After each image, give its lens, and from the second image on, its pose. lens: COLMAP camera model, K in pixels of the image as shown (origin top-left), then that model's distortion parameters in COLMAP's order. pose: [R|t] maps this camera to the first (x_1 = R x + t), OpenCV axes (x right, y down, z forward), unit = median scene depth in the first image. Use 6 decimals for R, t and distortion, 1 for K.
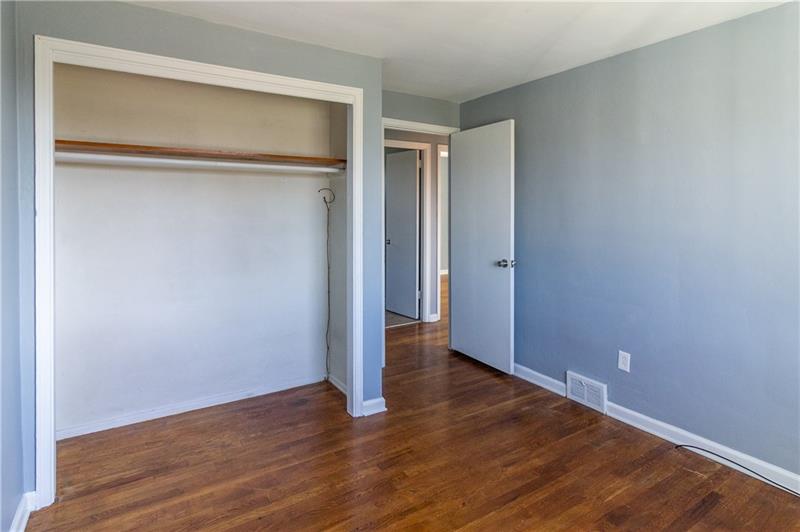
lens RADIAL K [[426.4, 0, 400.0], [0, 426.4, 266.0], [0, 0, 1]] dist [0.000364, -0.000031]
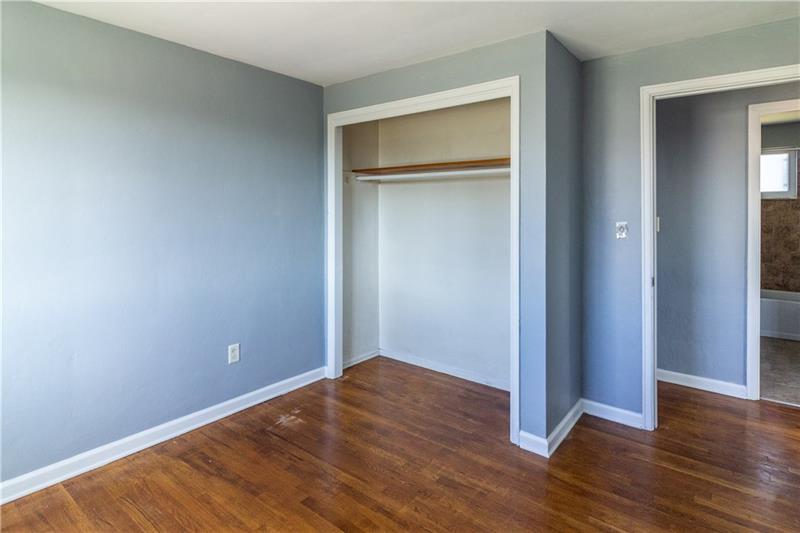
lens RADIAL K [[426.4, 0, 400.0], [0, 426.4, 266.5], [0, 0, 1]] dist [0.000364, -0.000031]
pose [[0.330786, 0.118448, -0.936243, 0.707704], [-0.130266, 0.988326, 0.079013, -0.060244], [0.934672, 0.095825, 0.342354, 0.501548]]
